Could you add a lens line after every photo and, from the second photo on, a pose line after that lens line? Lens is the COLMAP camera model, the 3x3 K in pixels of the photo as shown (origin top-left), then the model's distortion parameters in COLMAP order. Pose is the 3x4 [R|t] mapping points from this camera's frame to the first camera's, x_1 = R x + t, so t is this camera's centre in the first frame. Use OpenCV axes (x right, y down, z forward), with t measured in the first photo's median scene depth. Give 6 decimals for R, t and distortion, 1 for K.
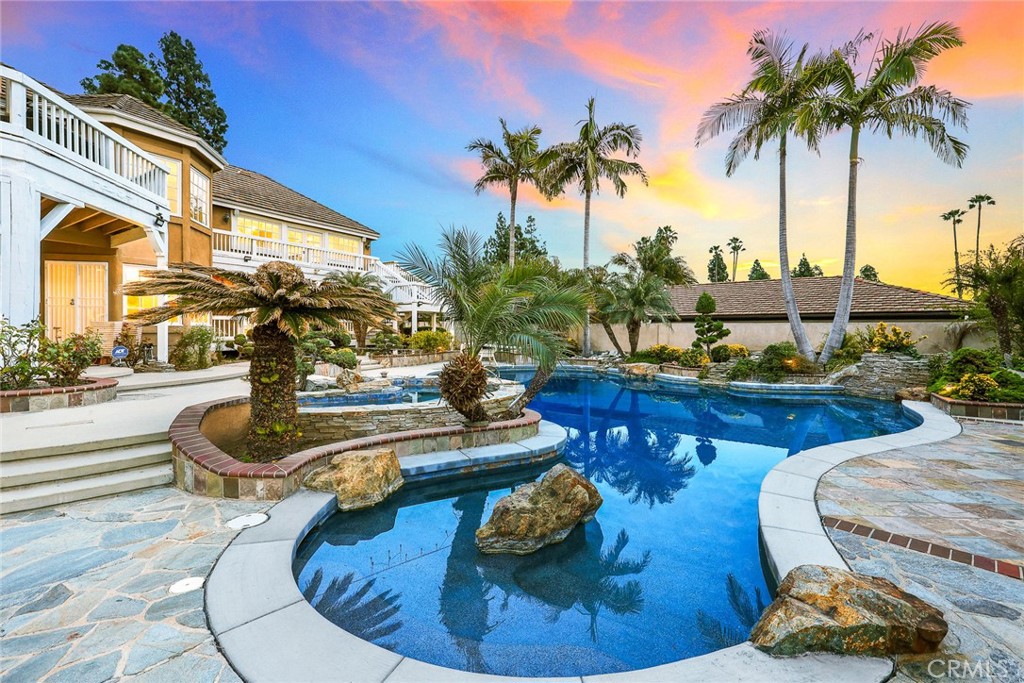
lens RADIAL K [[432.0, 0, 512.0], [0, 432.0, 341.5], [0, 0, 1]] dist [0.001961, -0.000025]
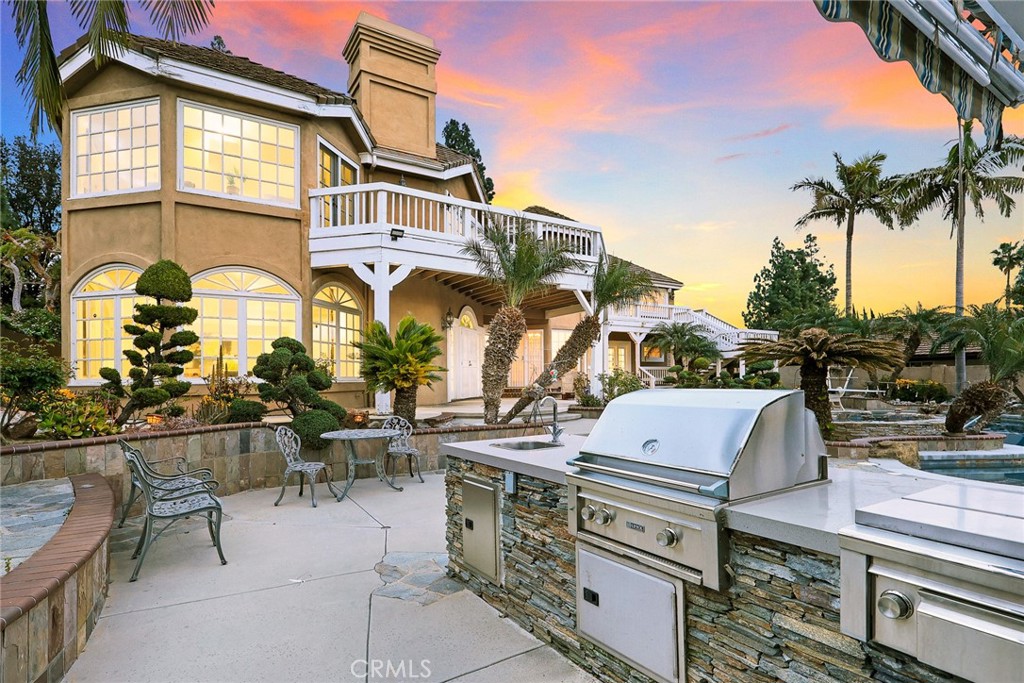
lens RADIAL K [[507.6, 0, 509.5], [0, 507.6, 384.1], [0, 0, 1]] dist [0.003238, 0.000991]
pose [[0.899422, -0.007443, -0.437018, -0.264482], [-0.001179, 0.999810, -0.019454, 0.024406], [0.437080, 0.018013, 0.899242, -0.448069]]
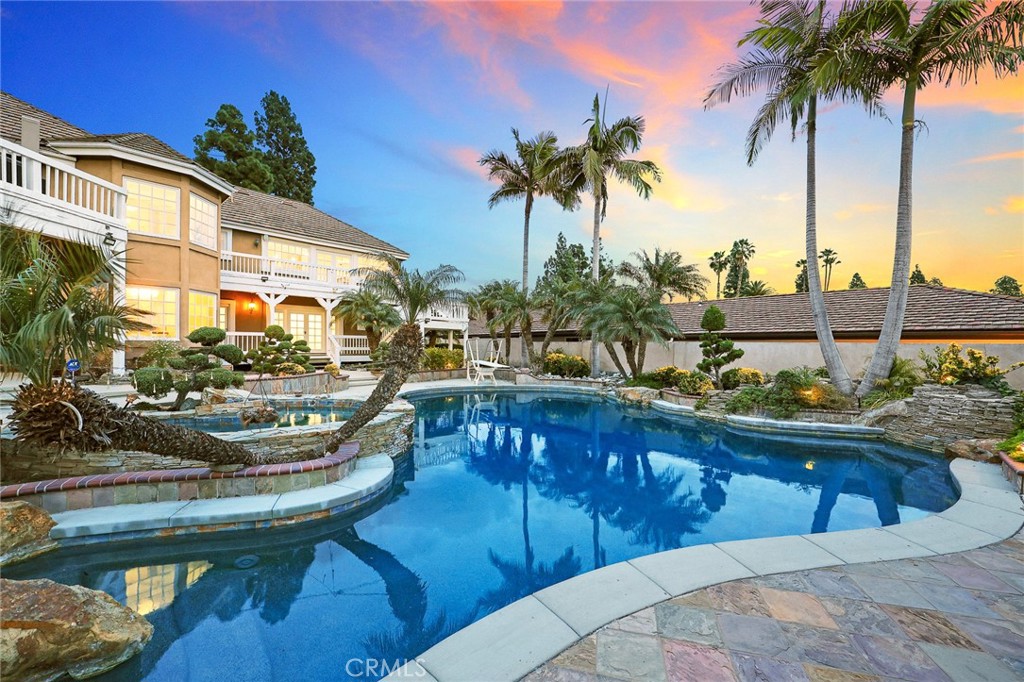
lens RADIAL K [[407.4, 0, 510.3], [0, 407.4, 353.4], [0, 0, 1]] dist [-0.001360, 0.000359]
pose [[0.979244, 0.013723, -0.202222, 0.226274], [-0.016168, 0.999815, -0.010443, -0.005961], [0.202041, 0.013496, 0.979284, 0.154618]]
